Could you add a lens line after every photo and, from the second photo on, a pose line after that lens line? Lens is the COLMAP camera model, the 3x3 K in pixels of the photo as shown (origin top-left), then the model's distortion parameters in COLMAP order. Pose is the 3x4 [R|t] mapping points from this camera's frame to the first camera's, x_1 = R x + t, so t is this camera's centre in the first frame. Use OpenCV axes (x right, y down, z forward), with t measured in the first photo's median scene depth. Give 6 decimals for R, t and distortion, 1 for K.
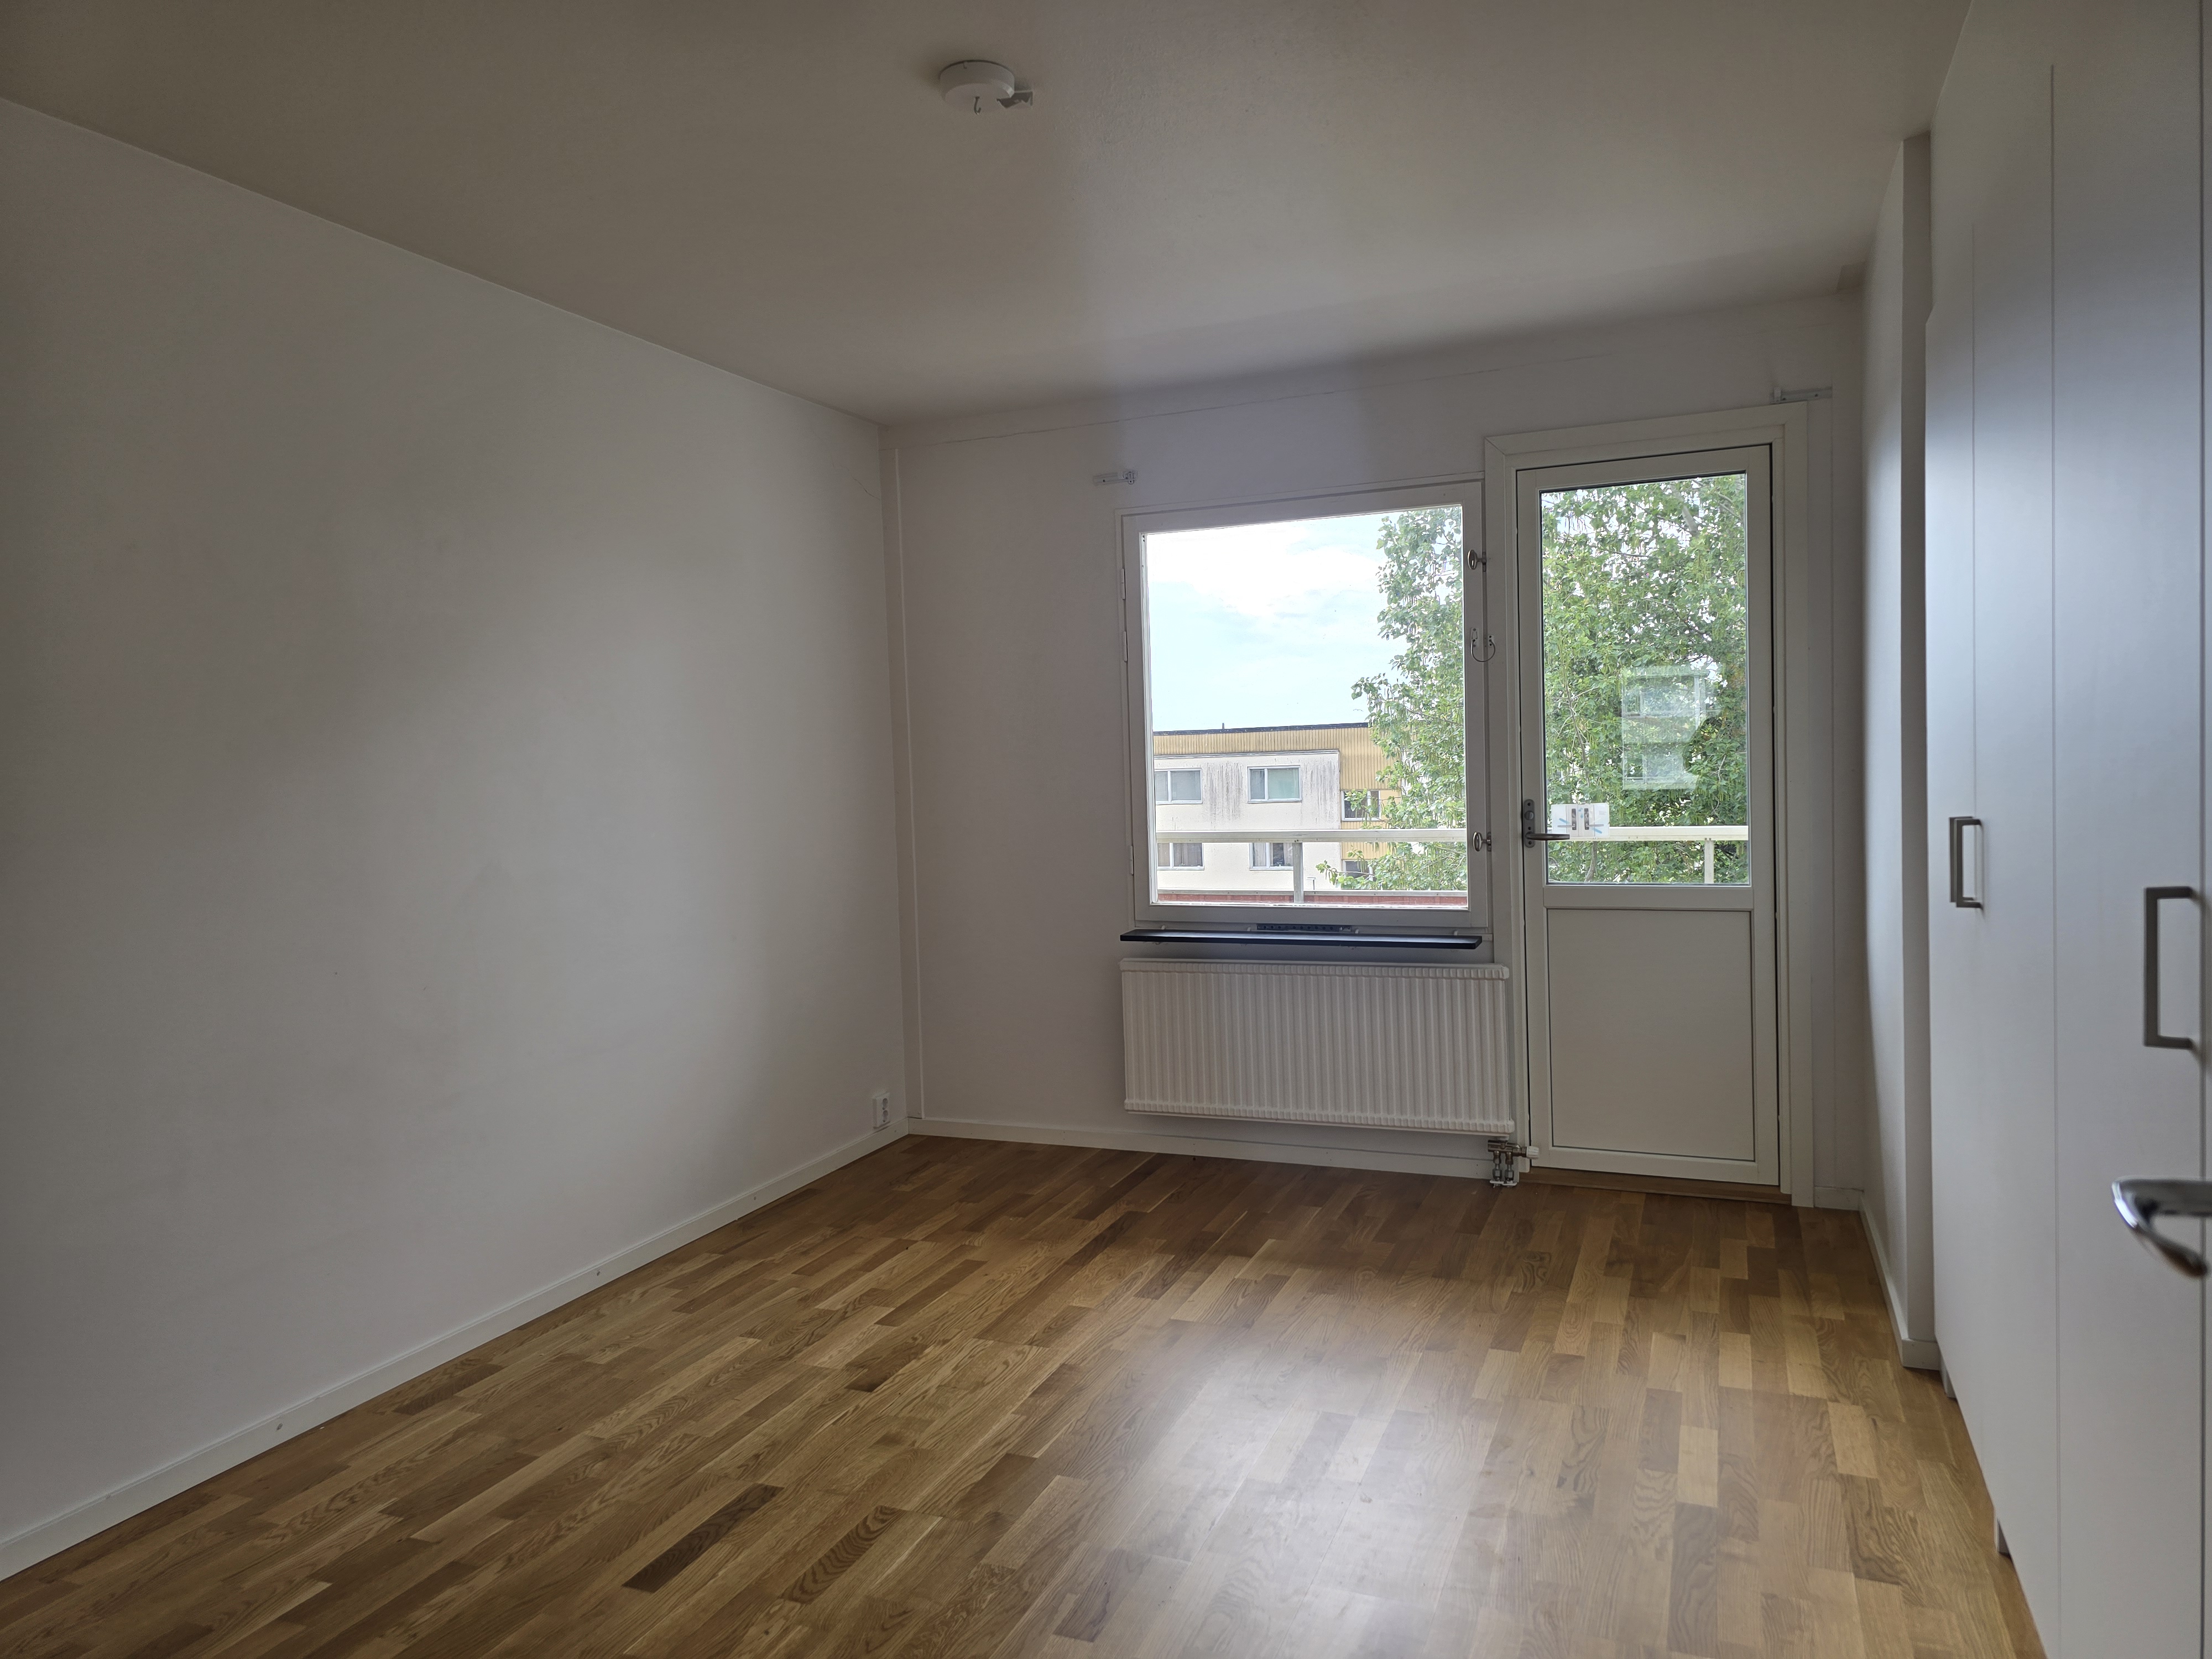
lens RADIAL K [[1466.7, 0, 1112.0], [0, 1466.7, 821.2], [0, 0, 1]] dist [0.047013, -0.043932]
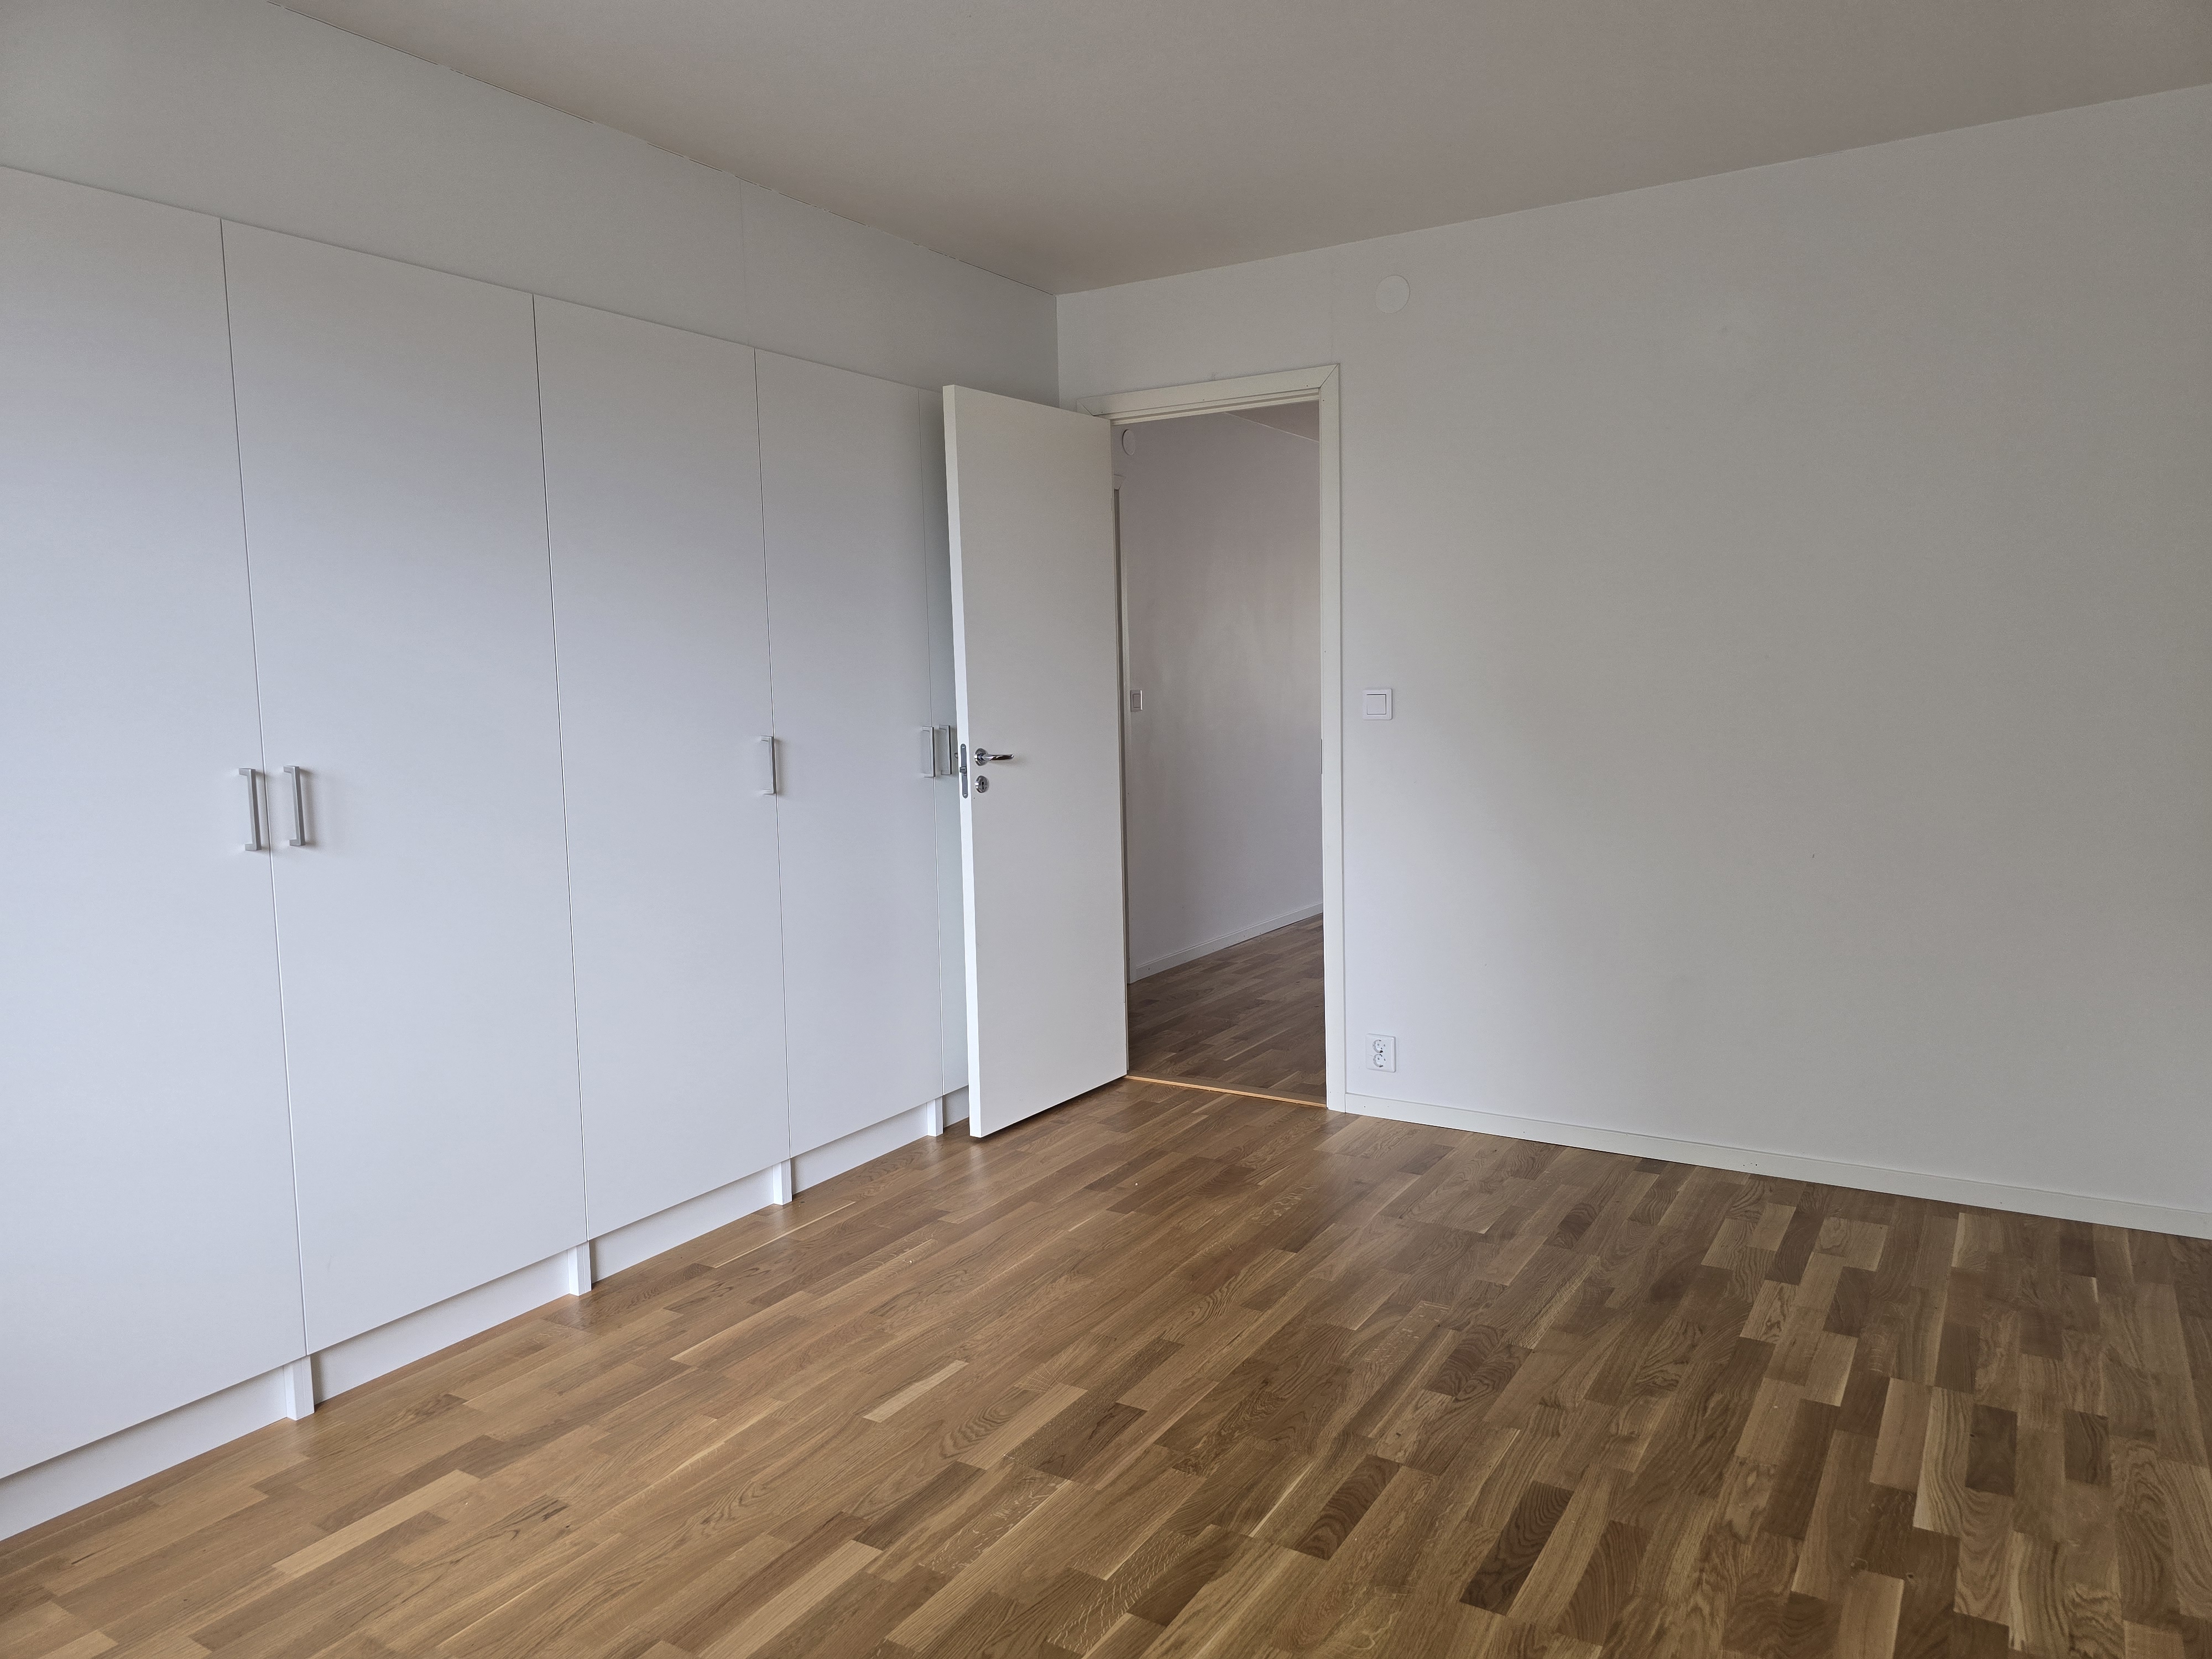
lens RADIAL K [[1466.7, 0, 1127.9], [0, 1466.7, 827.7], [0, 0, 1]] dist [0.047013, -0.043932]
pose [[-0.986003, 0.039272, 0.162033, -0.208024], [0.062768, 0.987796, 0.142543, -0.069129], [-0.154458, 0.150718, -0.976436, 1.853153]]
